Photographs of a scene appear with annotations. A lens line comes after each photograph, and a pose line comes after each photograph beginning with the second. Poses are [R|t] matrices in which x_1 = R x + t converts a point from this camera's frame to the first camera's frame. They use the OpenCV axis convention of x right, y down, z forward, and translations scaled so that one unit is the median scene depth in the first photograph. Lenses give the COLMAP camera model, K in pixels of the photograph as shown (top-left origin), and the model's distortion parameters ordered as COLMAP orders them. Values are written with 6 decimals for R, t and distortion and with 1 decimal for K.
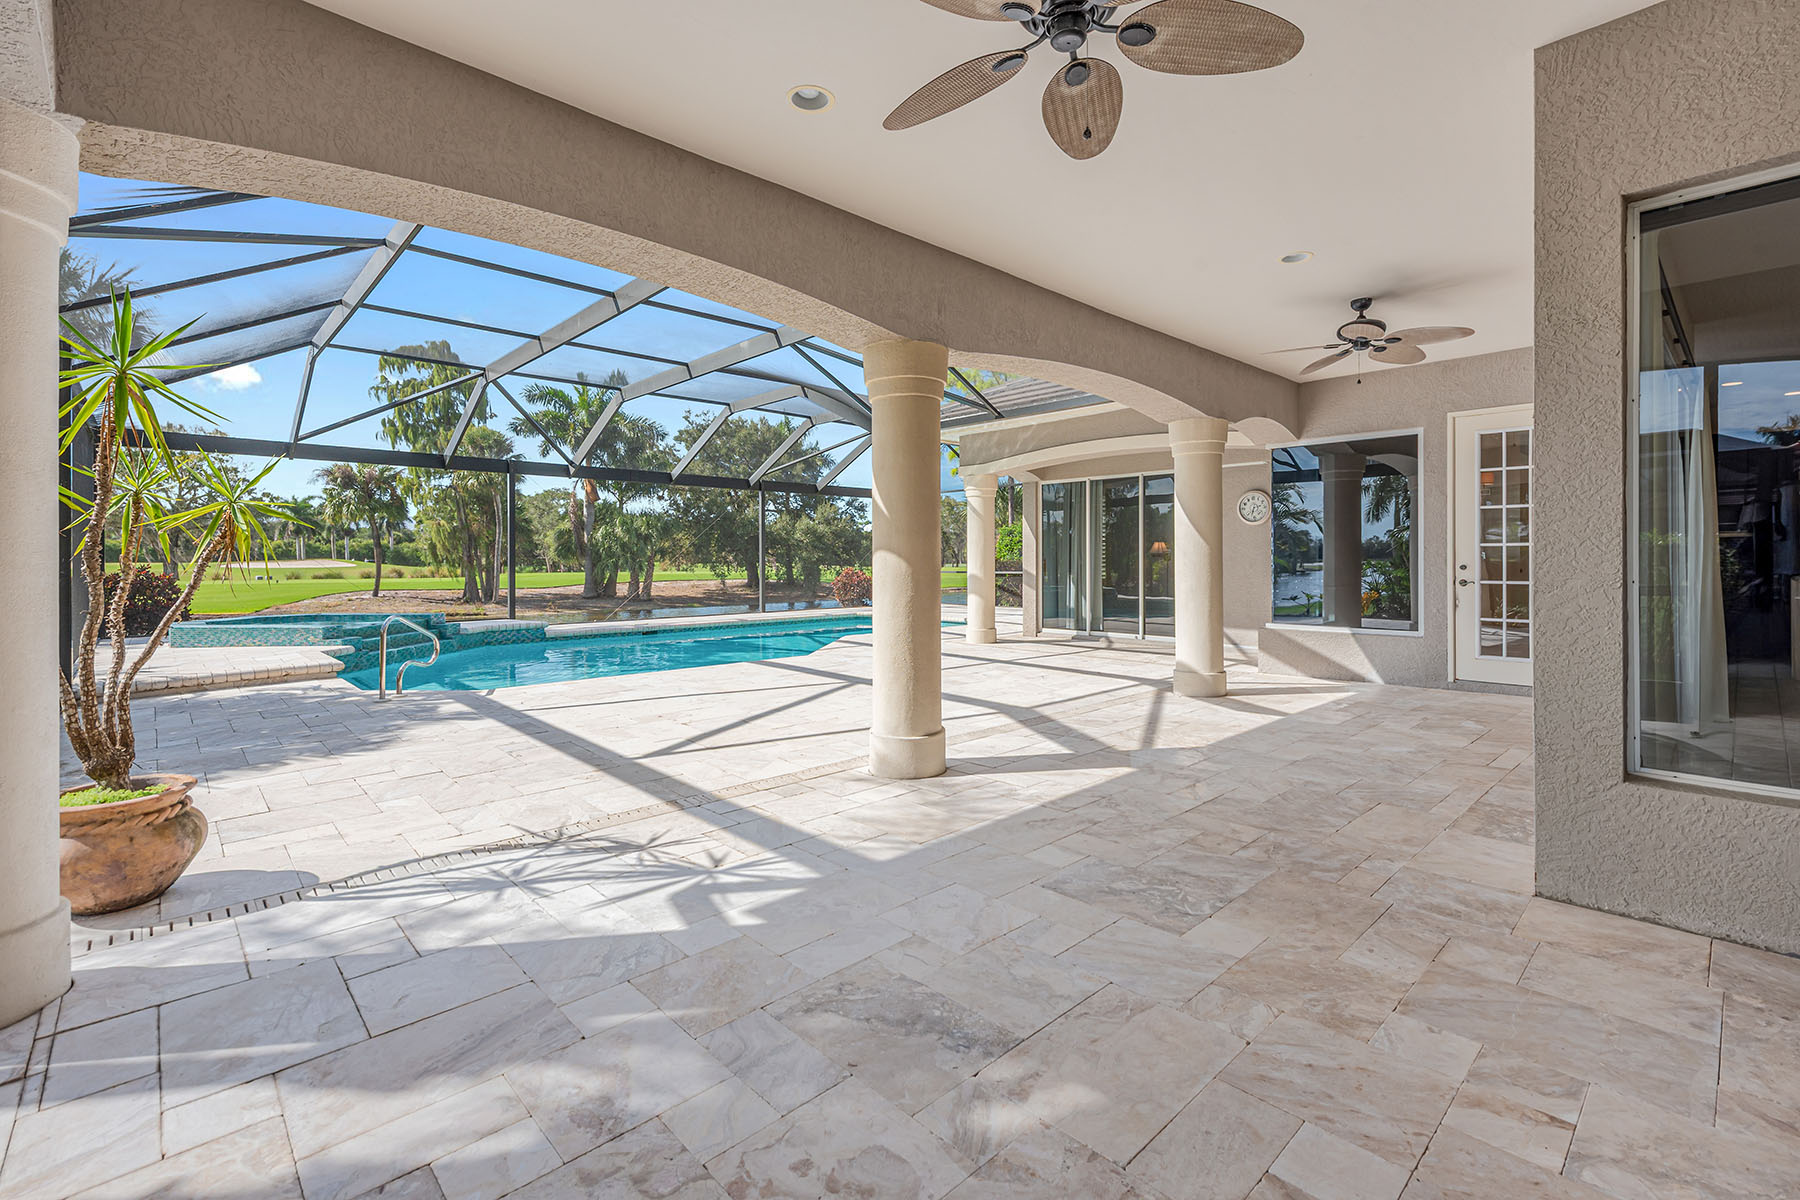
lens RADIAL K [[797.0, 0, 893.4], [0, 797.0, 572.9], [0, 0, 1]] dist [0.020571, 0.000180]
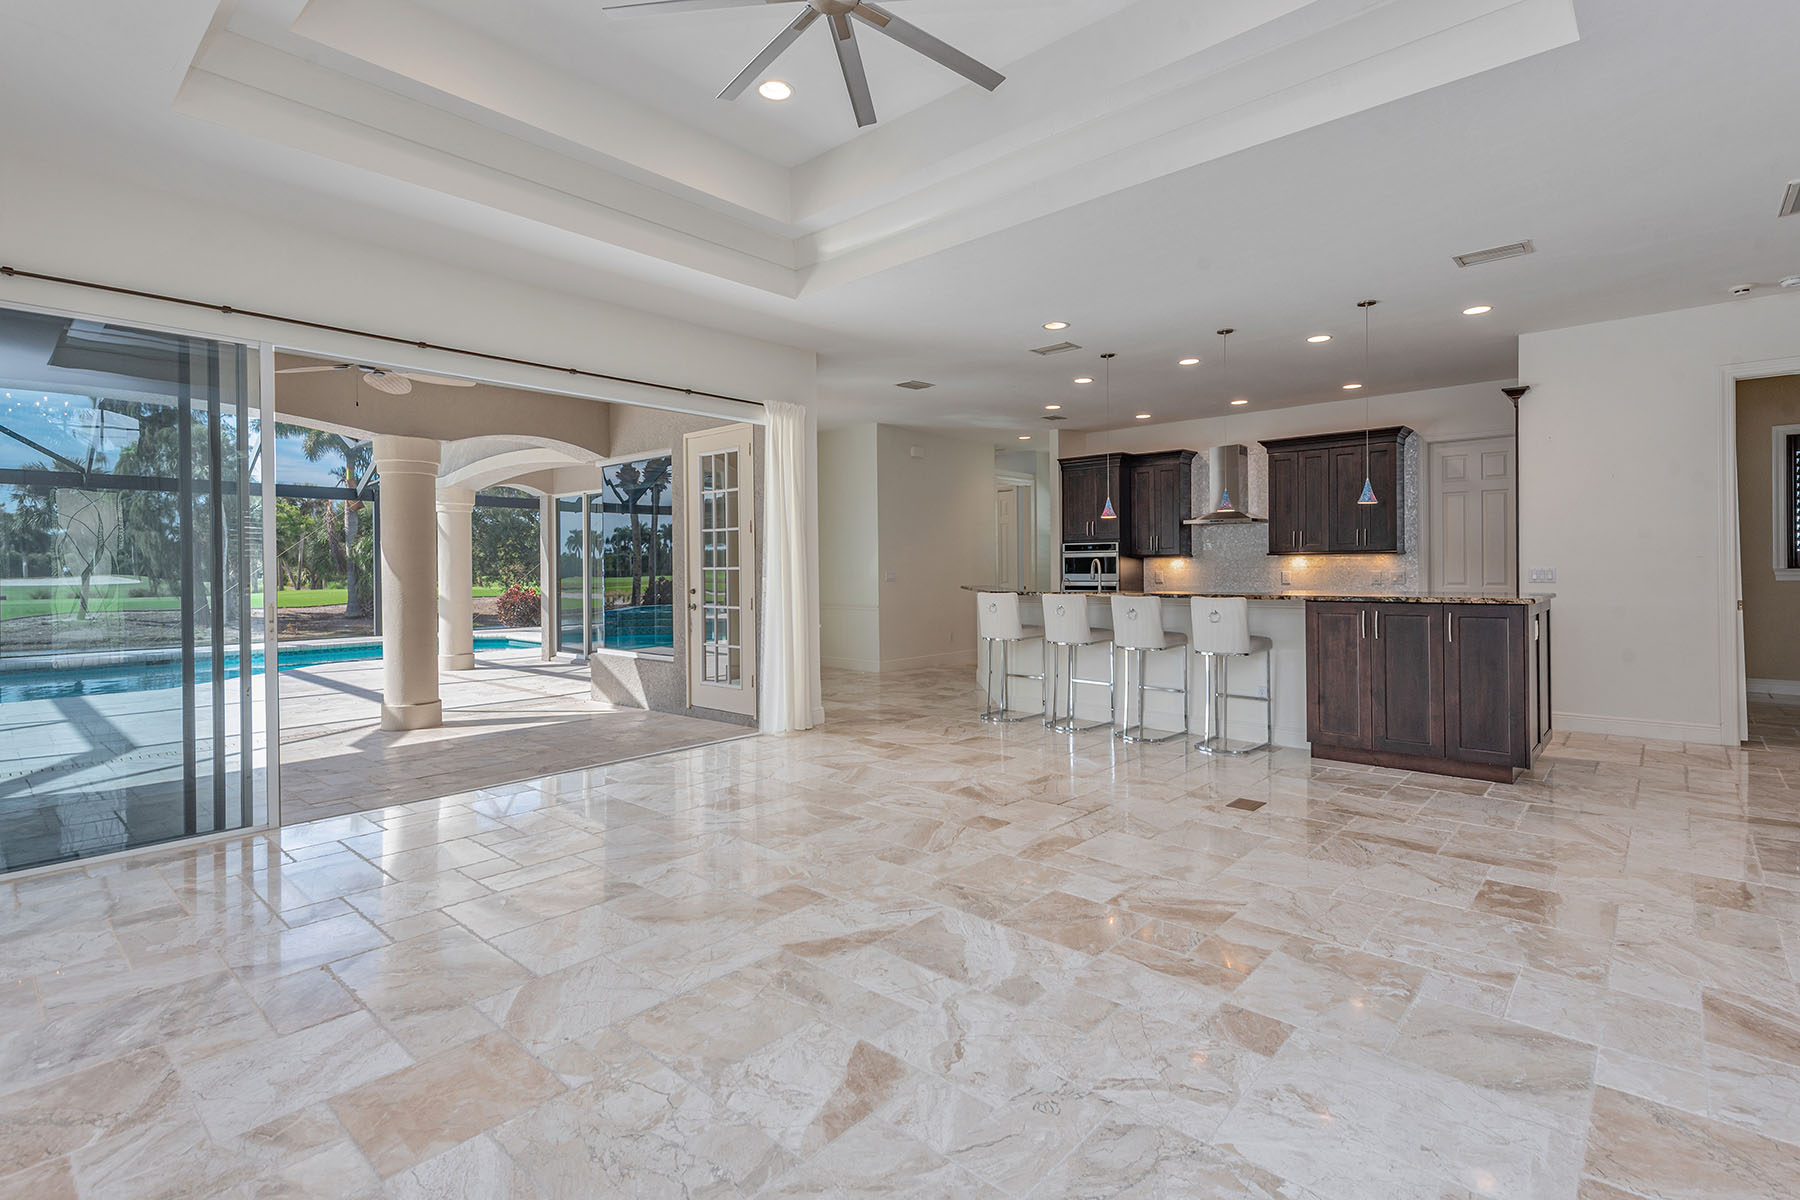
lens RADIAL K [[848.6, 0, 914.7], [0, 848.6, 573.0], [0, 0, 1]] dist [0.004201, -0.001235]
pose [[0.994654, -0.007572, 0.102988, 0.148787], [0.008747, 0.999902, -0.010959, -0.002687], [-0.102894, 0.011801, 0.994622, -0.010091]]
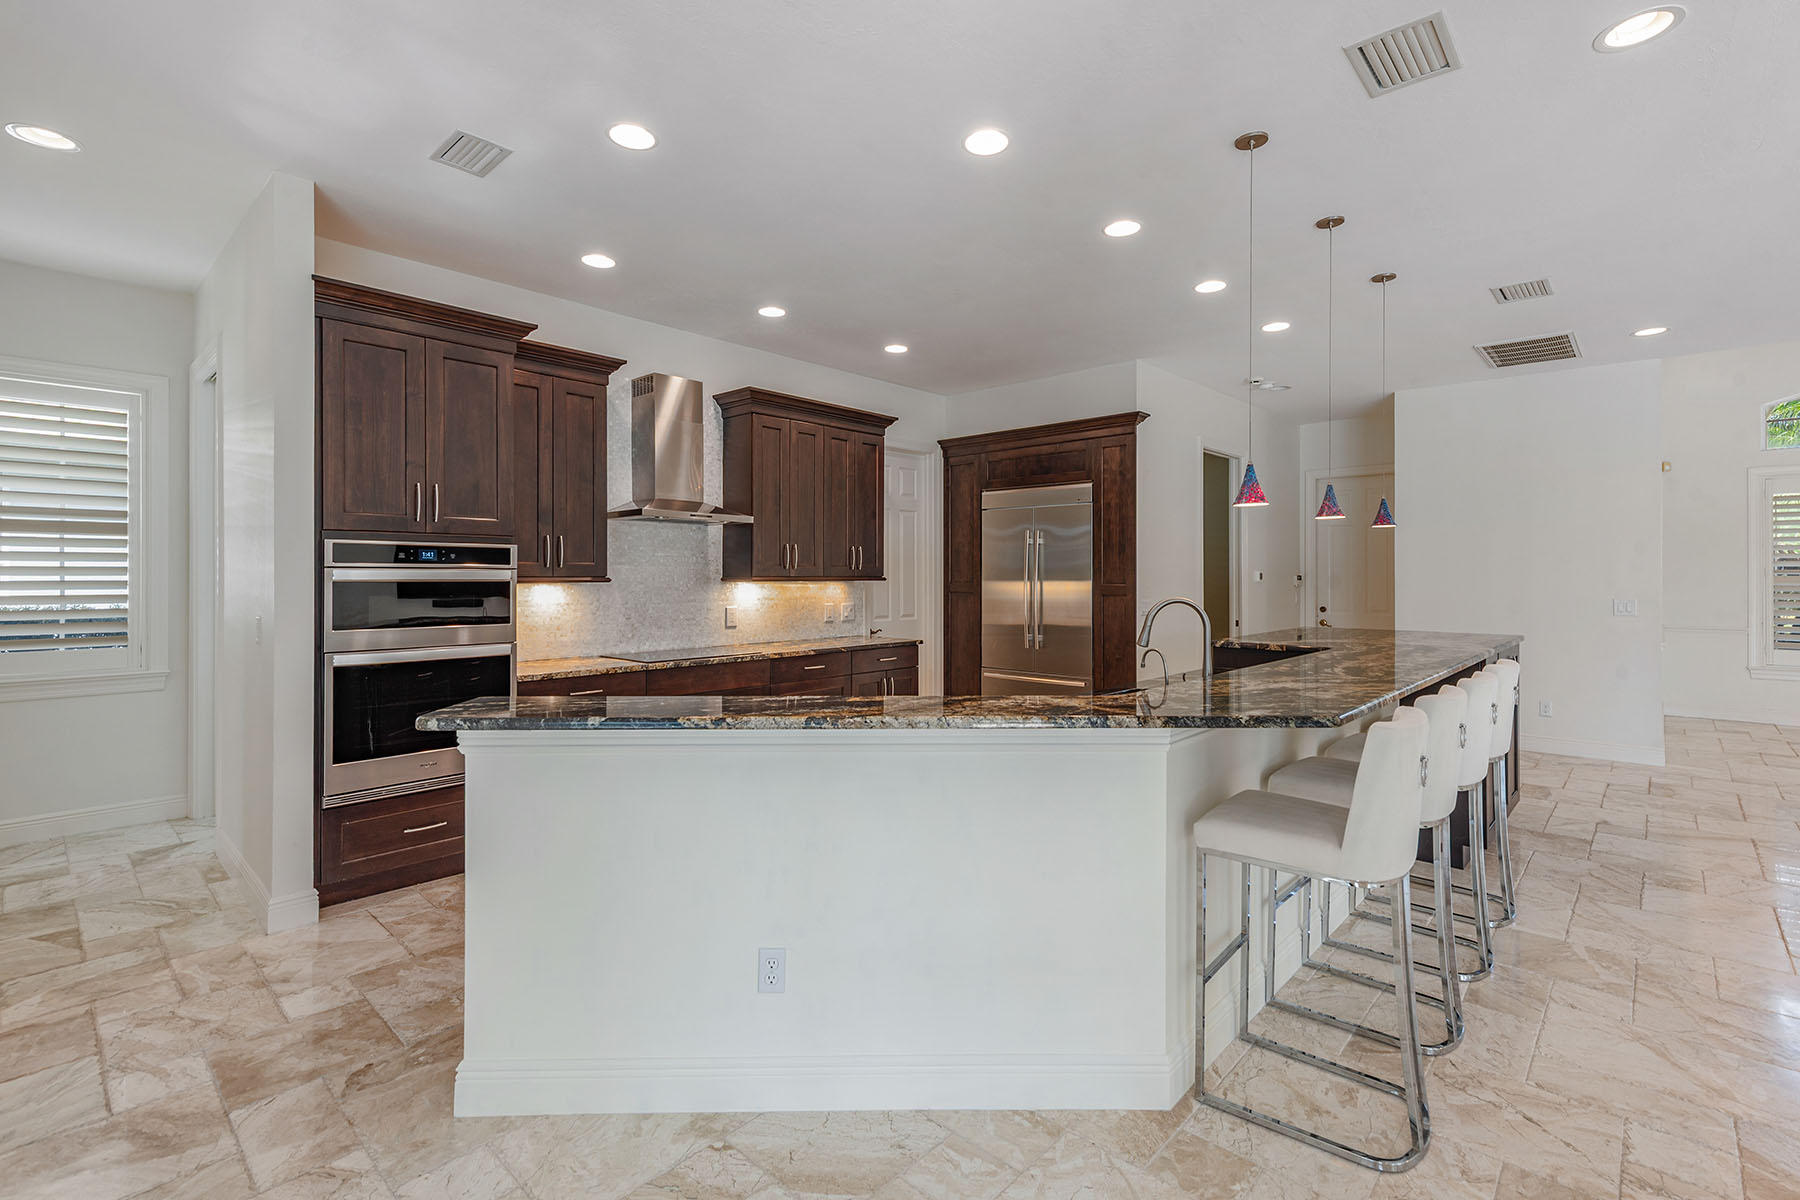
lens RADIAL K [[797.0, 0, 893.4], [0, 797.0, 572.9], [0, 0, 1]] dist [0.020571, 0.000180]
pose [[-0.069908, 0.008323, 0.997519, 0.136736], [0.016371, 0.999840, -0.007195, -0.008674], [-0.997419, 0.015827, -0.070033, 0.178624]]
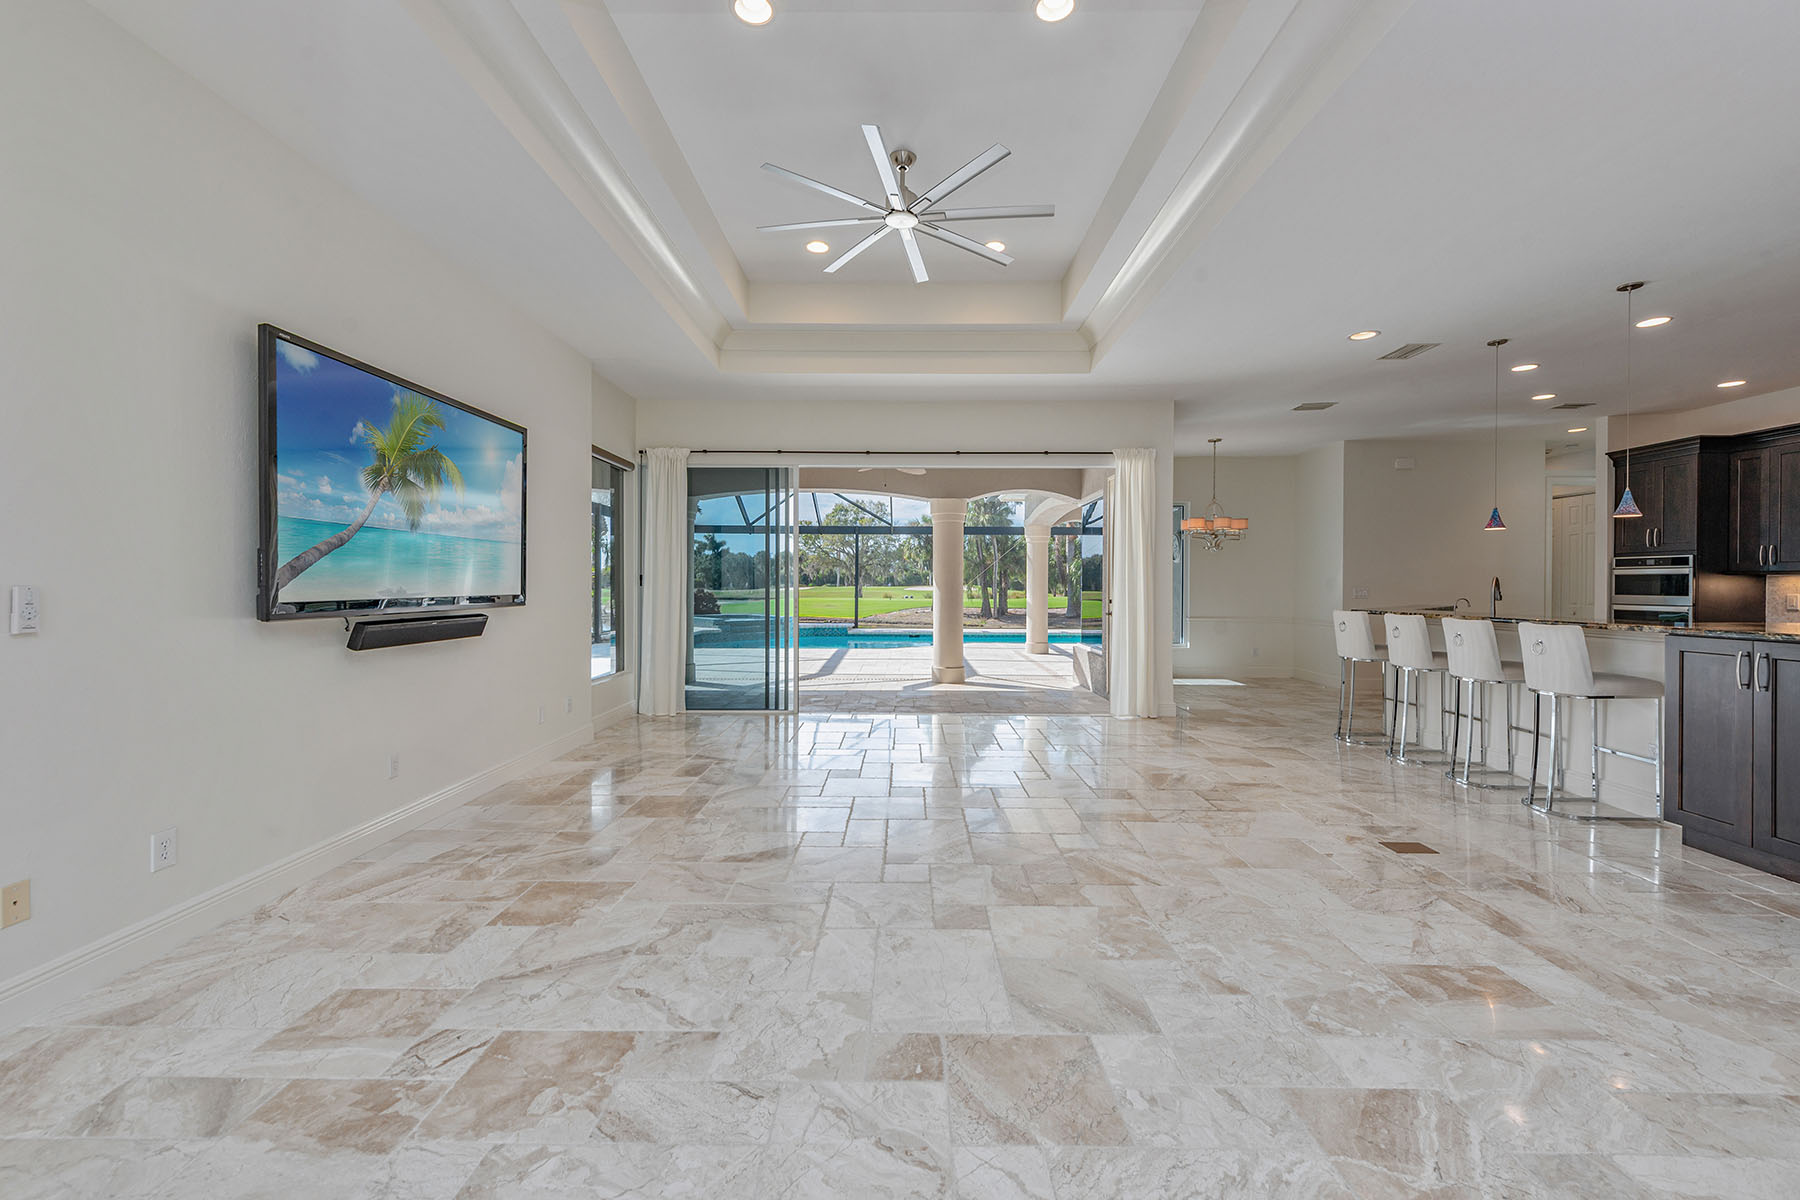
lens RADIAL K [[740.5, 0, 902.4], [0, 740.5, 588.4], [0, 0, 1]] dist [0.000396, -0.000160]
pose [[0.728796, 0.007870, -0.684685, 0.213515], [-0.016115, 0.999854, -0.005660, -0.002613], [0.684541, 0.015159, 0.728817, -0.009698]]
